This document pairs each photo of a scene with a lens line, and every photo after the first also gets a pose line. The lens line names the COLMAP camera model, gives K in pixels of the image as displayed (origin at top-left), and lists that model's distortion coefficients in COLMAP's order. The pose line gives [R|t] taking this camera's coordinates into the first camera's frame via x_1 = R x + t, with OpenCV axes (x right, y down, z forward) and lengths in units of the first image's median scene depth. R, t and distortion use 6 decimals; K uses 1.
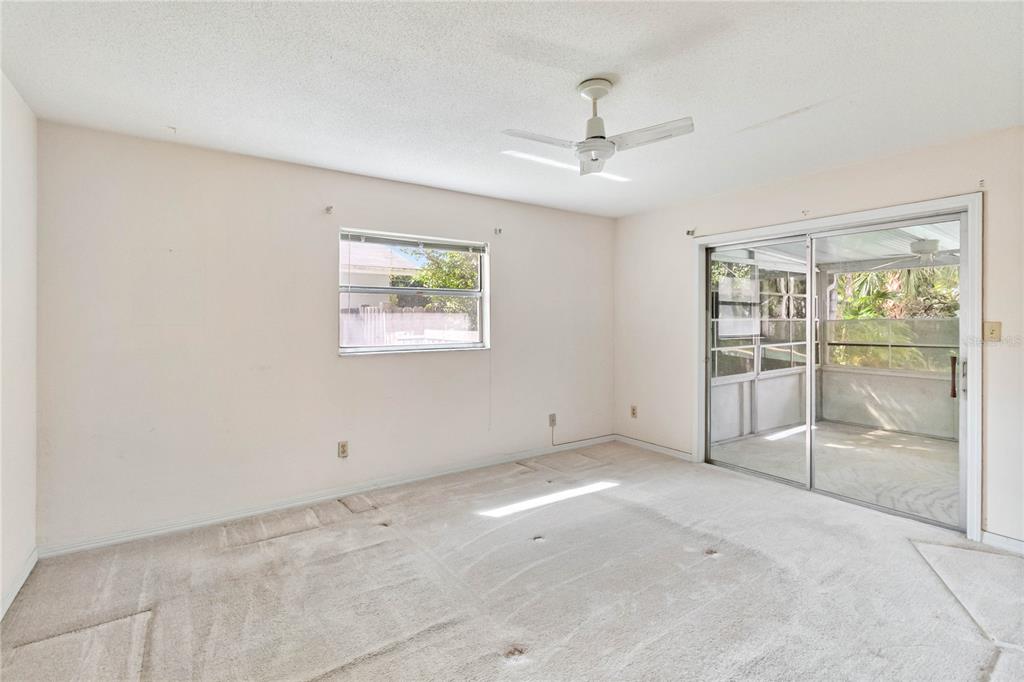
lens RADIAL K [[482.9, 0, 495.4], [0, 482.9, 317.4], [0, 0, 1]] dist [0.015873, -0.000397]
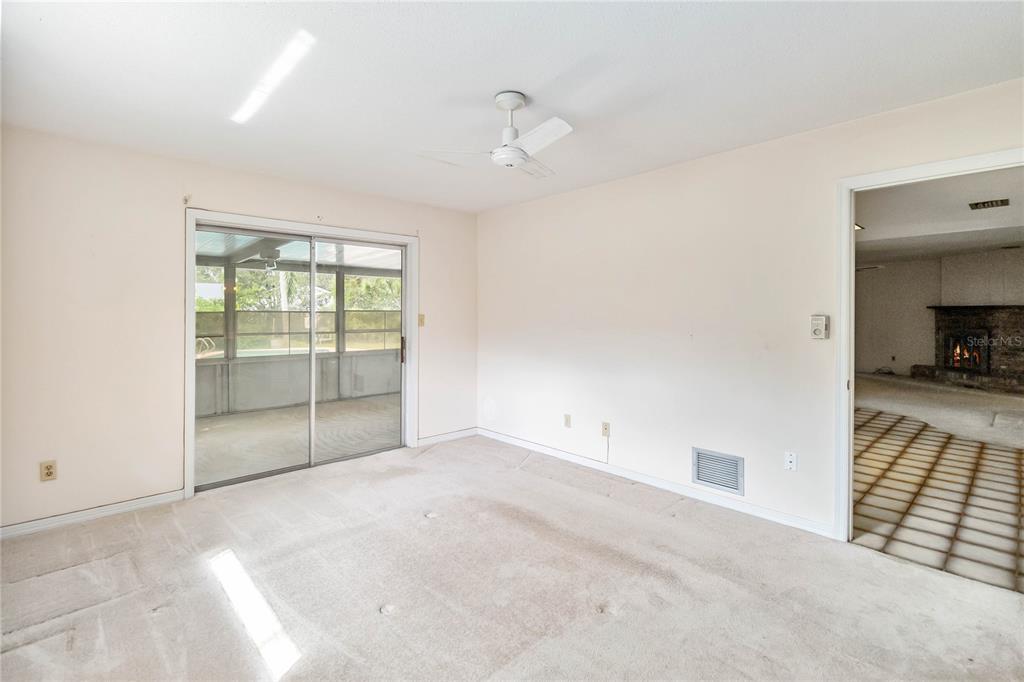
lens RADIAL K [[482.9, 0, 504.4], [0, 482.9, 315.9], [0, 0, 1]] dist [0.015873, -0.000397]
pose [[-0.159207, -0.003542, 0.987239, -0.630423], [0.001112, 0.999992, 0.003767, 0.008146], [-0.987245, 0.001698, -0.159202, 0.896126]]
